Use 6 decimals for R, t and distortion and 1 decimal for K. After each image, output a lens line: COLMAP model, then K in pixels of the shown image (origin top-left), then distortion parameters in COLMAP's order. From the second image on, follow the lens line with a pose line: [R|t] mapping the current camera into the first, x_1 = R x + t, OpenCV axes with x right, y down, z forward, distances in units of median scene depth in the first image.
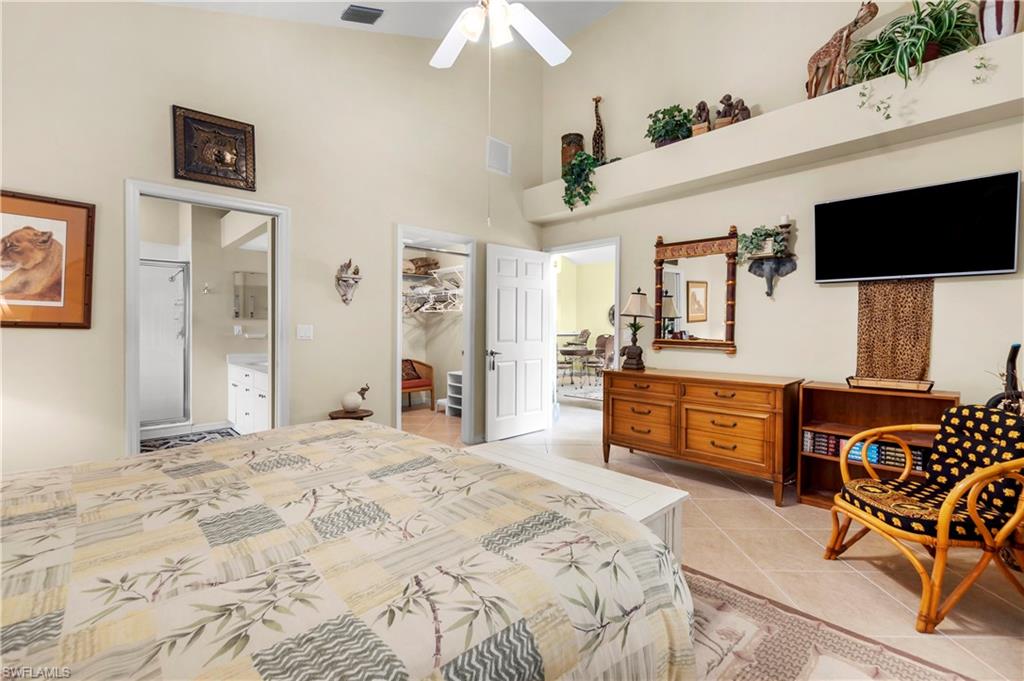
lens RADIAL K [[445.5, 0, 512.4], [0, 445.5, 335.4], [0, 0, 1]] dist [0.000422, -0.001828]
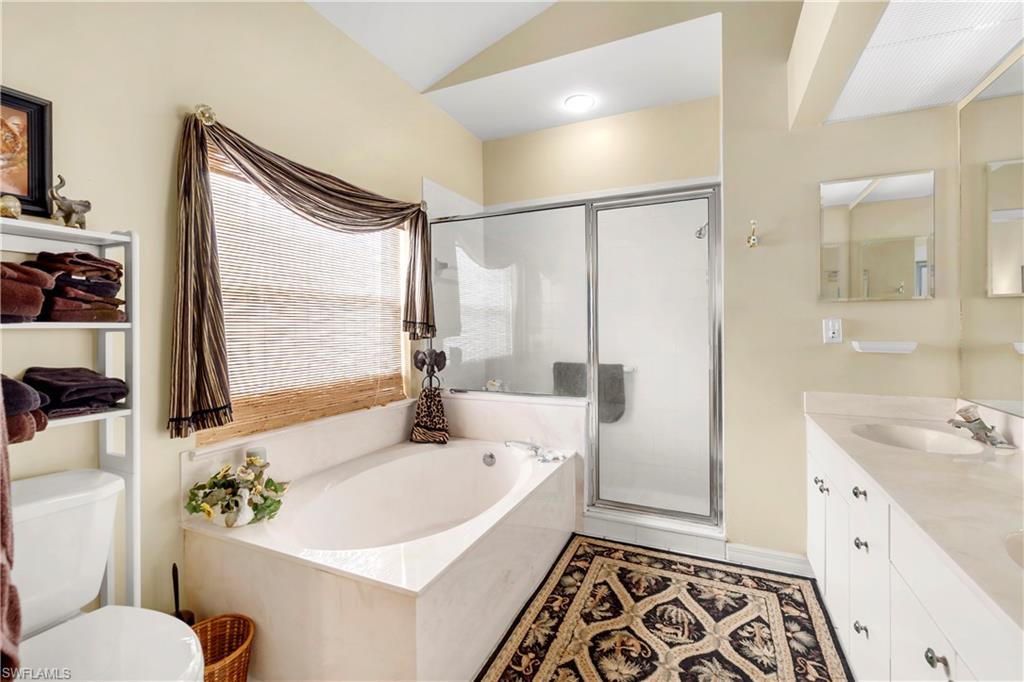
lens RADIAL K [[445.5, 0, 512.1], [0, 445.5, 337.7], [0, 0, 1]] dist [0.000422, -0.001828]
pose [[0.373131, -0.006817, -0.927754, -0.363450], [-0.002966, 0.999959, -0.008540, -0.002373], [0.927774, 0.005938, 0.373096, 0.600899]]
